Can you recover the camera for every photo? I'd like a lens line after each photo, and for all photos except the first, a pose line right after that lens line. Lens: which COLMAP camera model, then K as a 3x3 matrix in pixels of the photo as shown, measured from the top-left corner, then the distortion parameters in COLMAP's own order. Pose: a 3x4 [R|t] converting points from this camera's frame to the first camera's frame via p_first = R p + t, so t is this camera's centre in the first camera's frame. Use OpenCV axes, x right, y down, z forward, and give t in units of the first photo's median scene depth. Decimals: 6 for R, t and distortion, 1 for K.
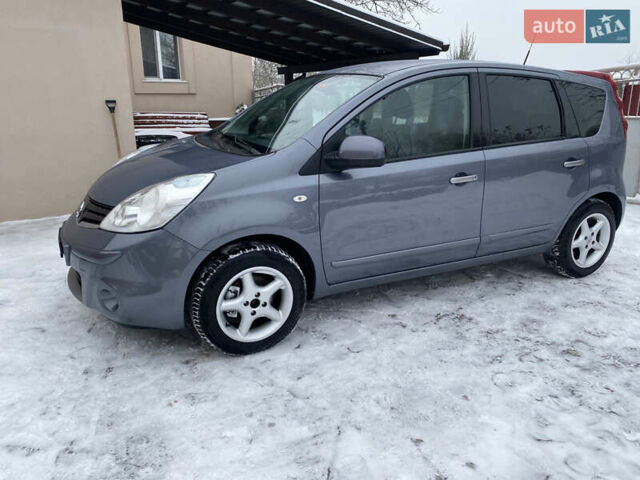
lens RADIAL K [[472.0, 0, 320.0], [0, 472.0, 240.0], [0, 0, 1]] dist [0.045651, -0.043090]
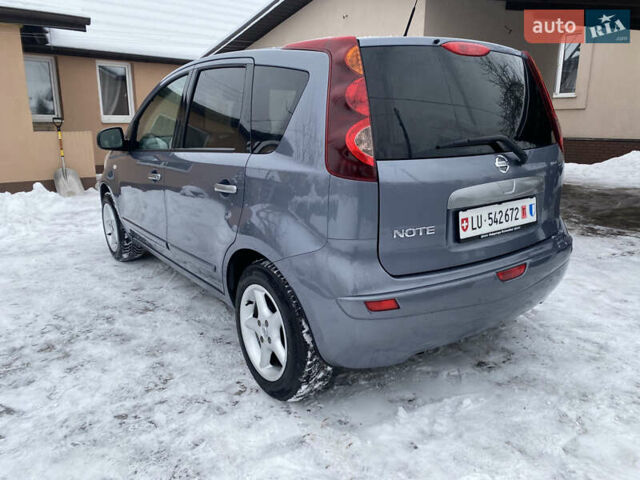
lens RADIAL K [[472.0, 0, 320.0], [0, 472.0, 240.0], [0, 0, 1]] dist [0.045651, -0.043090]
pose [[0.177870, 0.240691, -0.954165, 1.574718], [-0.274716, 0.943222, 0.186719, -0.331226], [0.944930, 0.228912, 0.233893, 1.293909]]
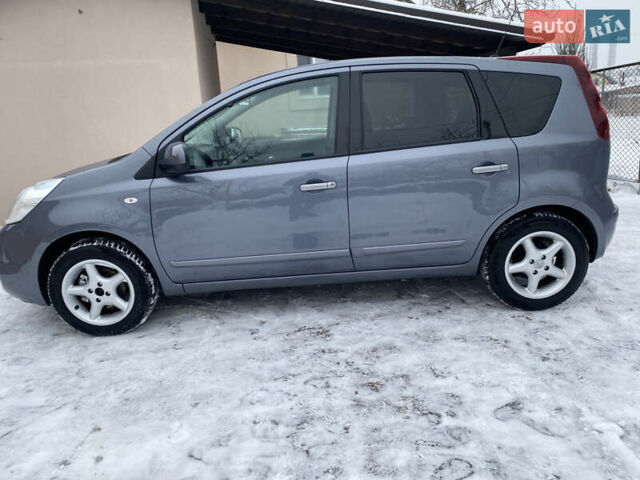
lens RADIAL K [[472.0, 0, 320.0], [0, 472.0, 240.0], [0, 0, 1]] dist [0.045651, -0.043090]
pose [[0.907791, 0.056250, -0.415634, 0.805853], [-0.065233, 0.997842, -0.007432, -0.016335], [0.414319, 0.033860, 0.909502, 0.172057]]
